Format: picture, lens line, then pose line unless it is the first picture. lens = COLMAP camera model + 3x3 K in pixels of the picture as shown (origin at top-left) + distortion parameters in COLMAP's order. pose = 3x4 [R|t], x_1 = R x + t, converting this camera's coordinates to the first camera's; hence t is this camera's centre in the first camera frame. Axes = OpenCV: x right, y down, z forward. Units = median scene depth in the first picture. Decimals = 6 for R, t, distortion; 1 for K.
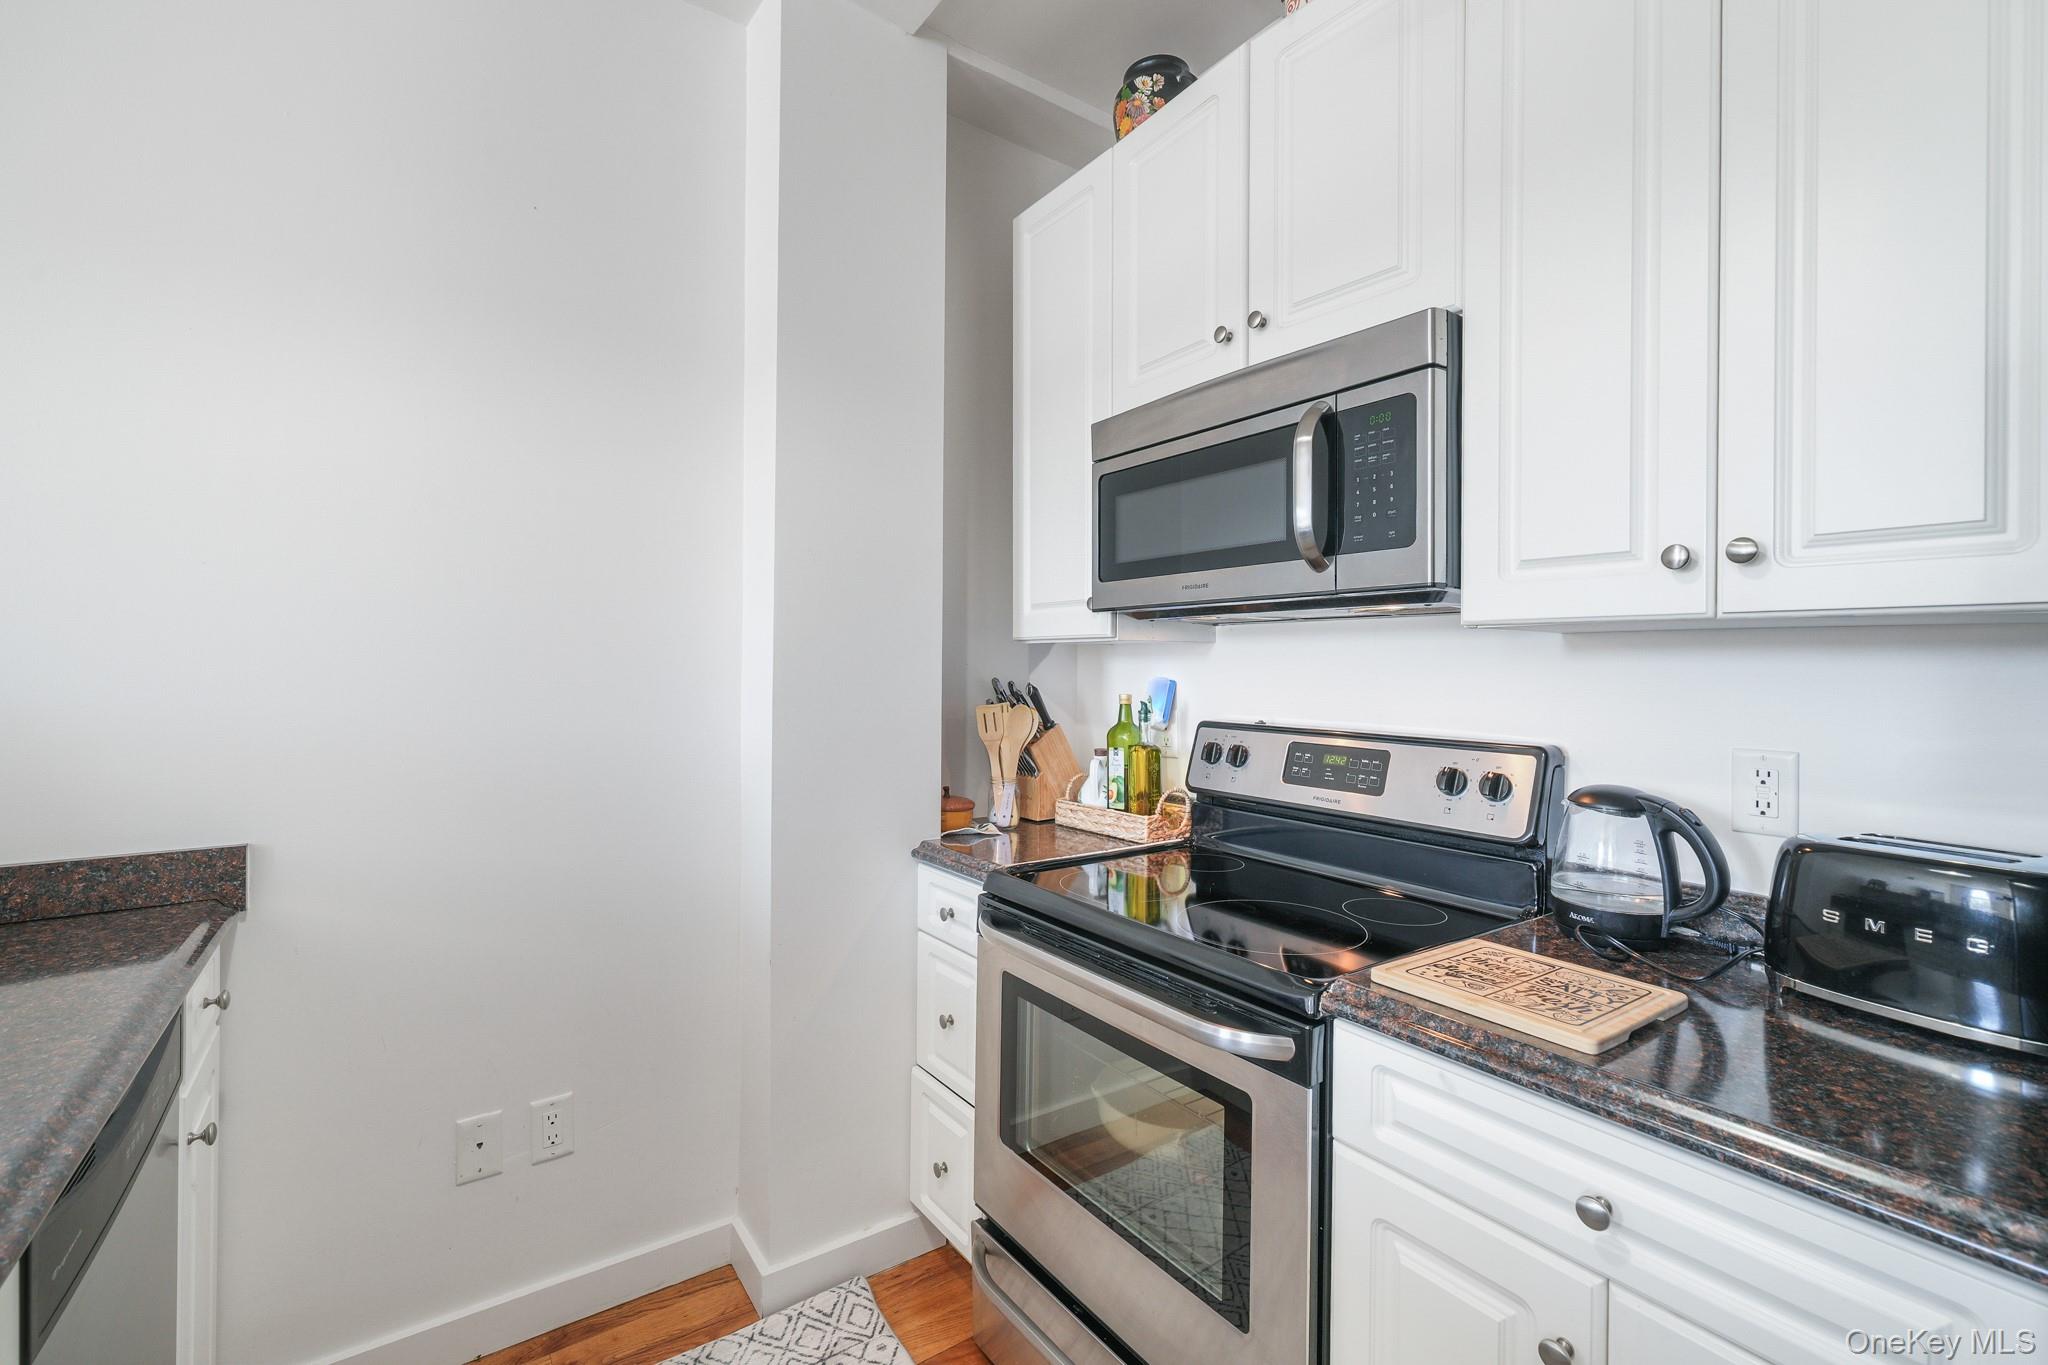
lens RADIAL K [[870.8, 0, 1042.5], [0, 870.8, 648.9], [0, 0, 1]] dist [-0.000109, -0.000357]
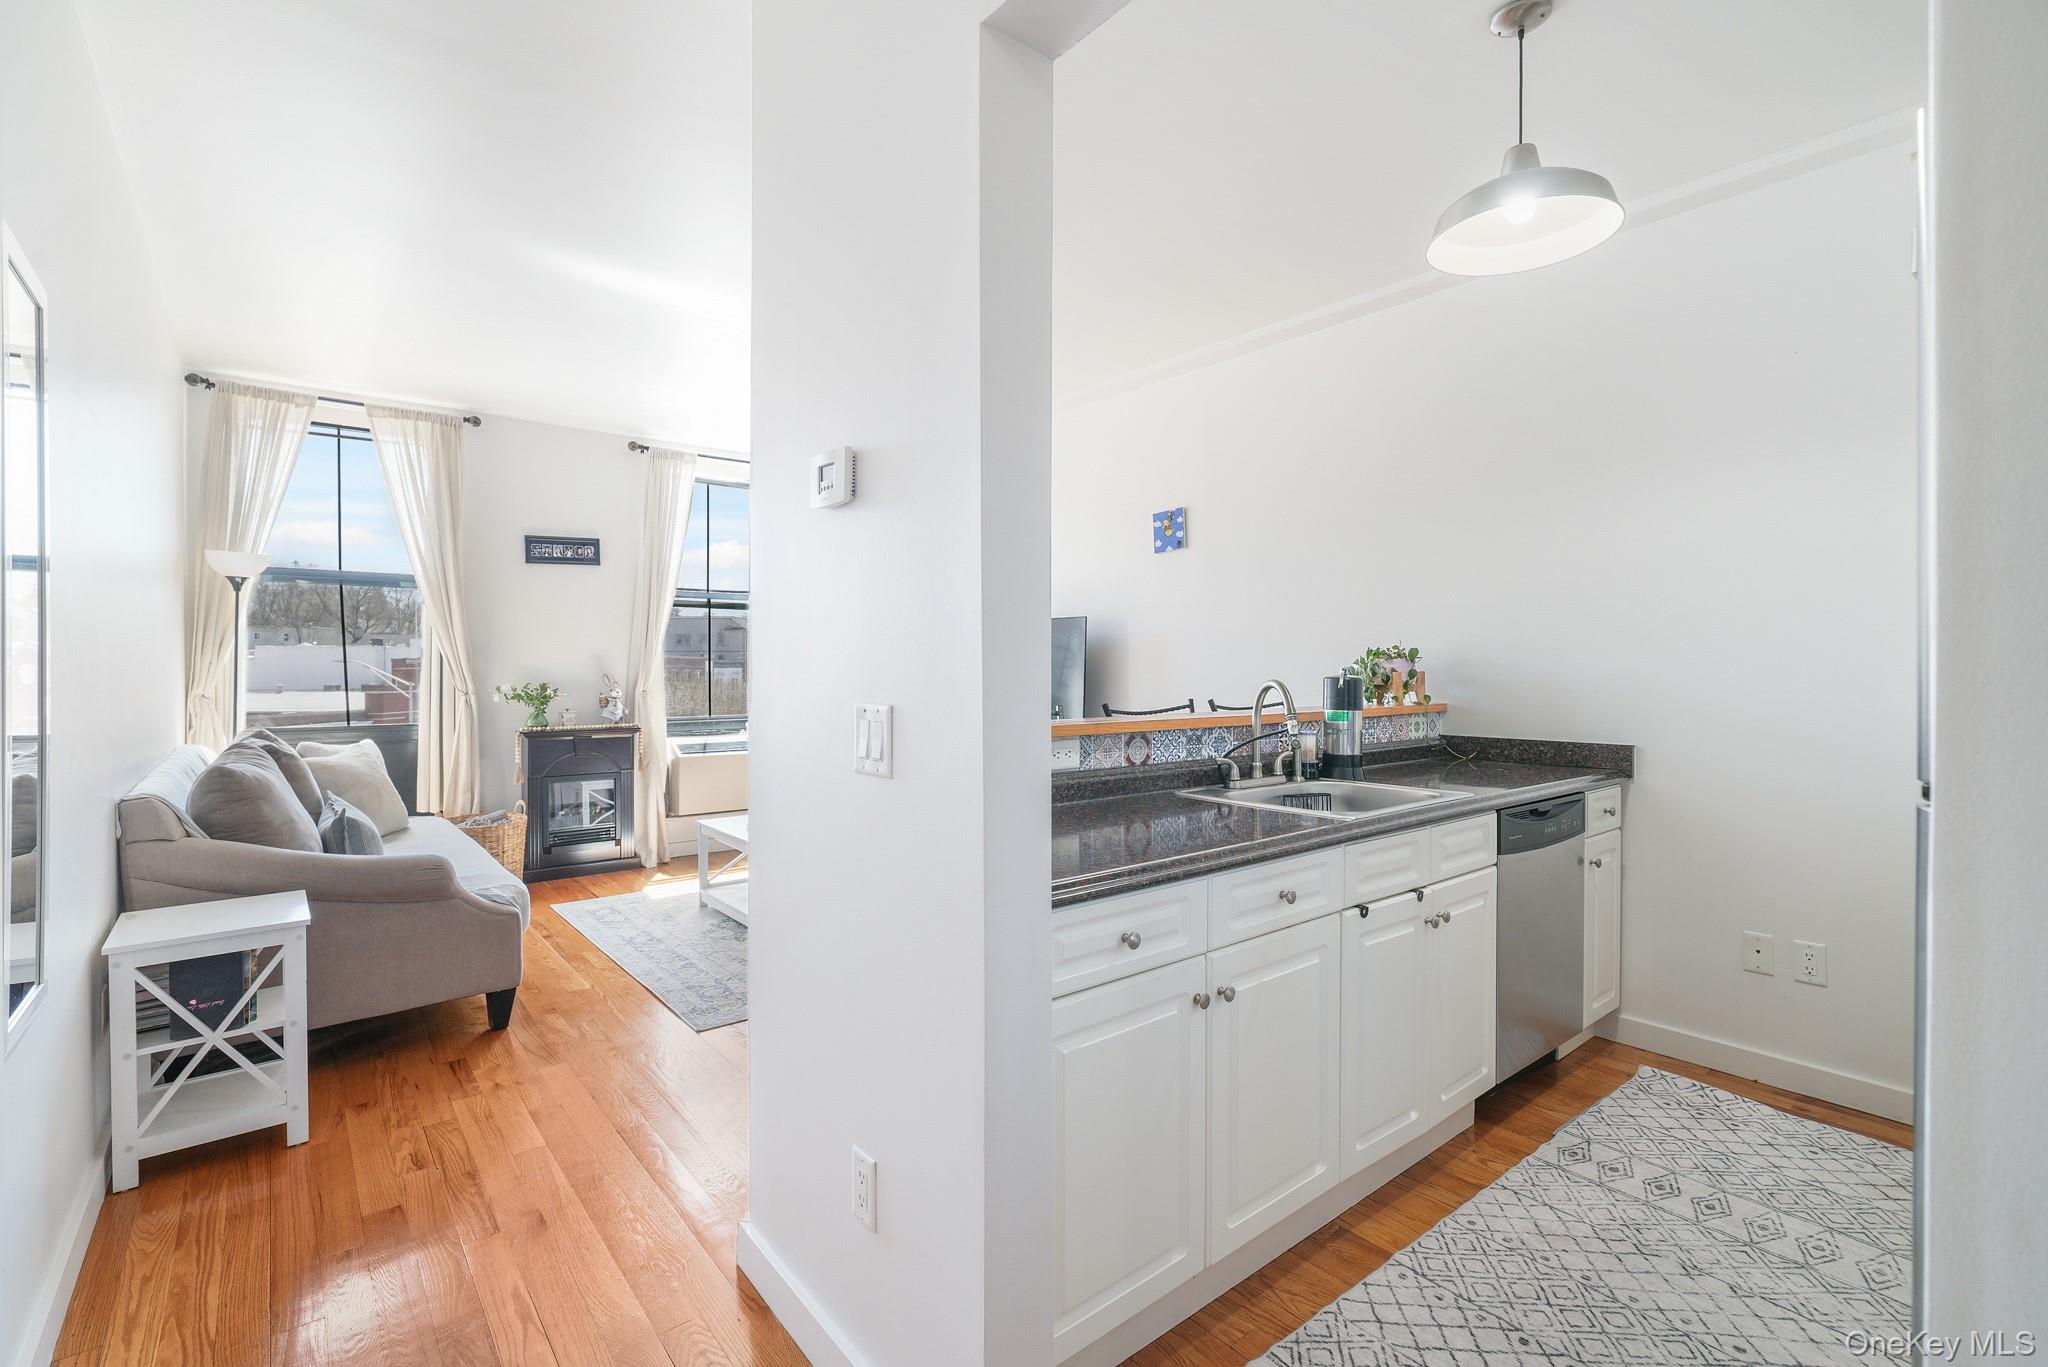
lens RADIAL K [[923.5, 0, 1029.1], [0, 923.5, 665.0], [0, 0, 1]] dist [0.000777, 0.000095]
pose [[0.057316, -0.005341, -0.998342, 0.949014], [0.017579, 0.999836, -0.004340, 0.024339], [0.998201, -0.017301, 0.057401, -0.417344]]
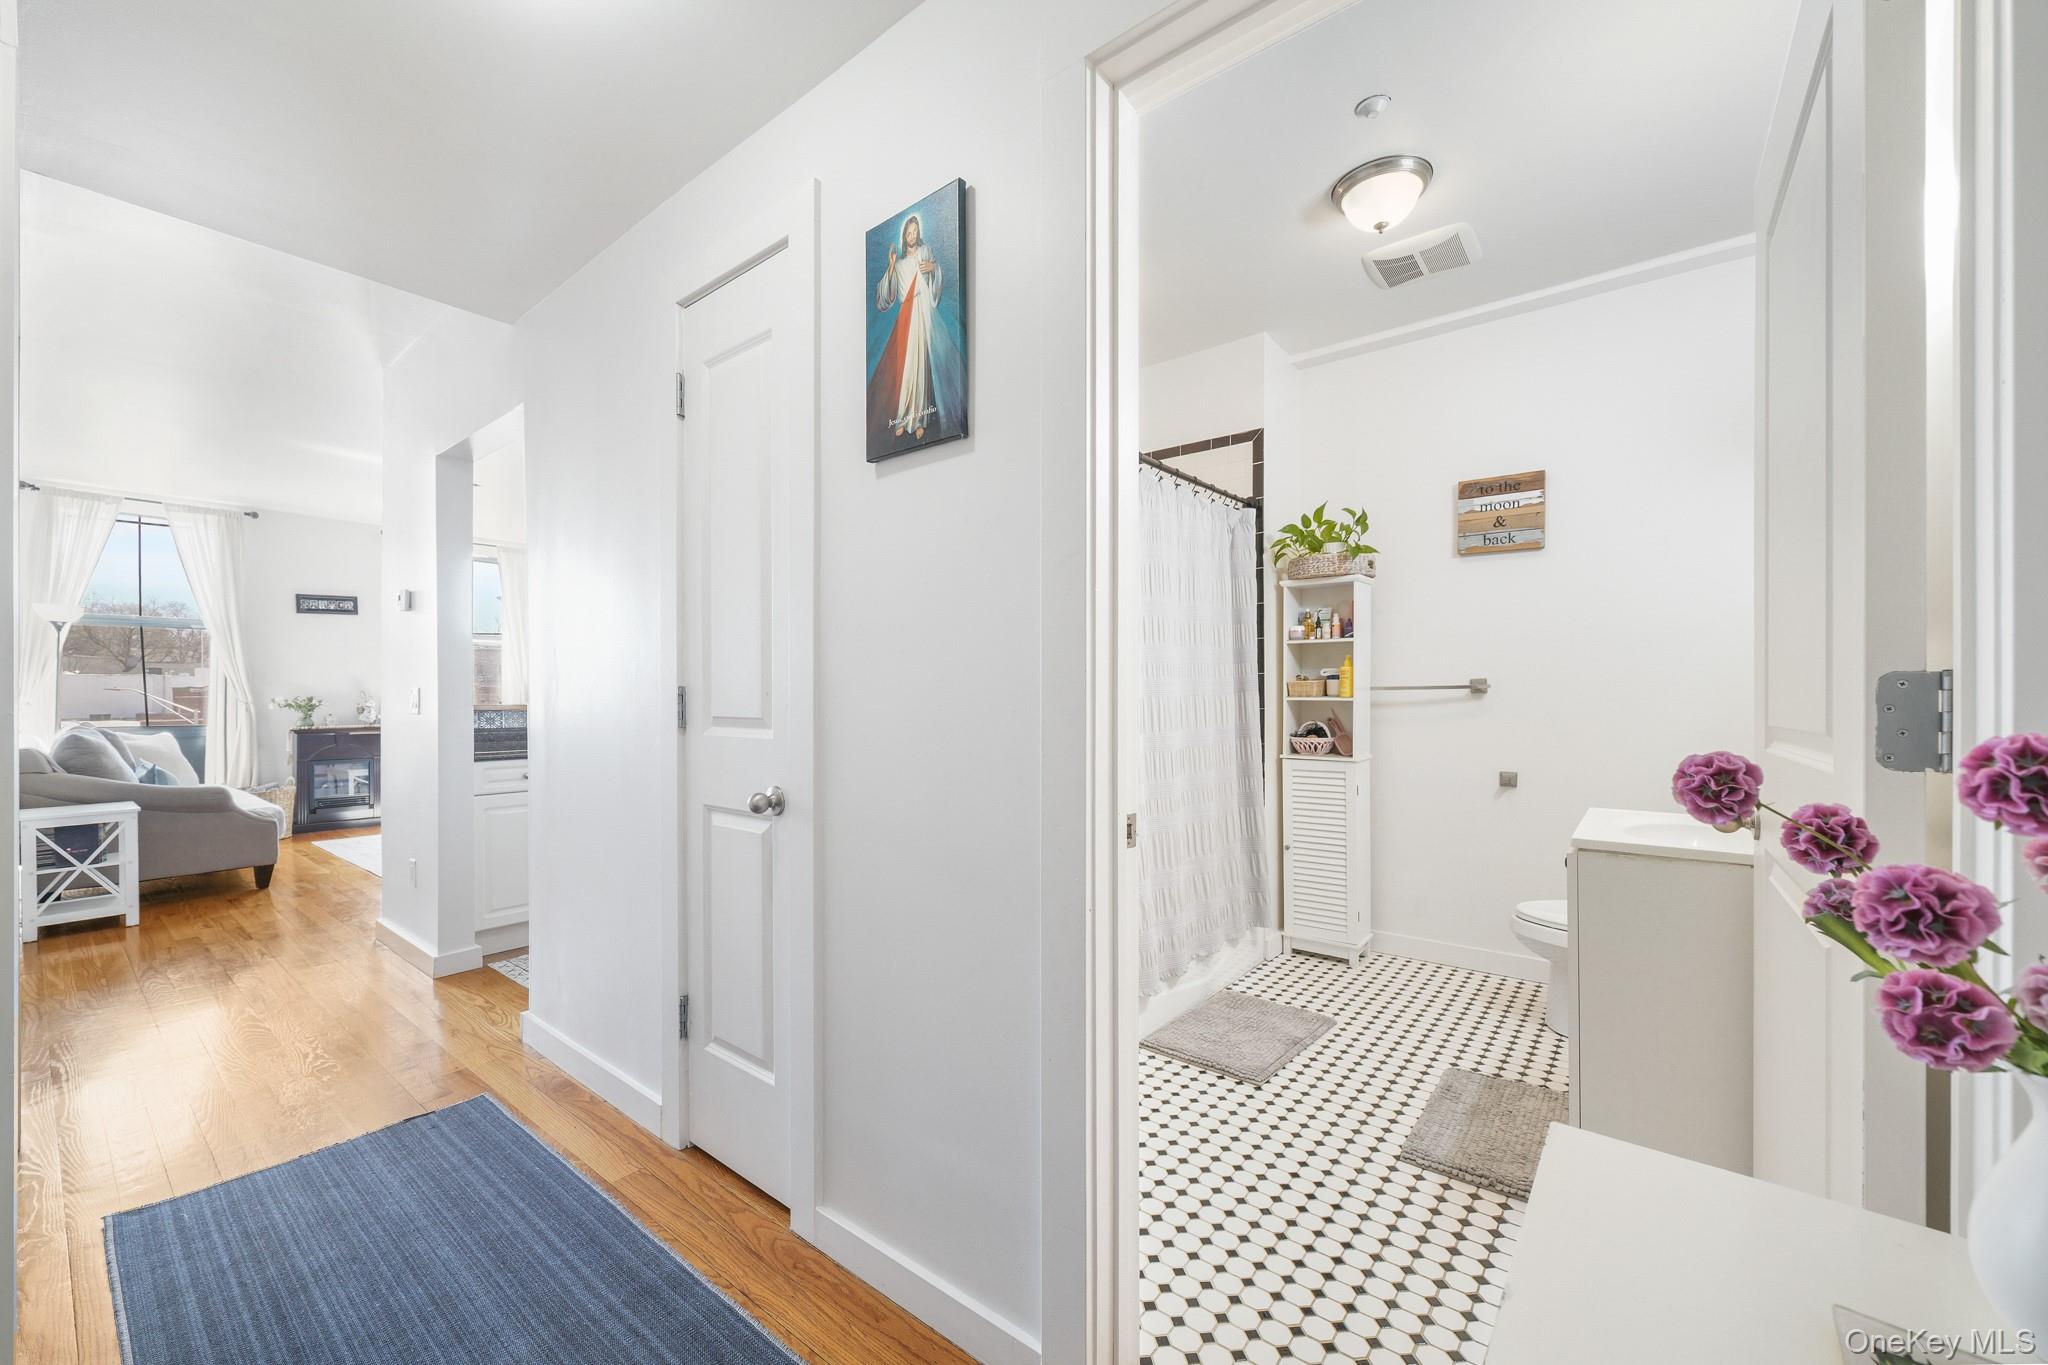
lens RADIAL K [[766.4, 0, 1032.9], [0, 766.4, 690.1], [0, 0, 1]] dist [-0.009840, -0.000998]
pose [[0.299130, -0.008795, -0.954172, 2.410910], [0.020772, 0.999781, -0.002704, 0.100337], [0.953986, -0.019011, 0.299247, 0.426247]]
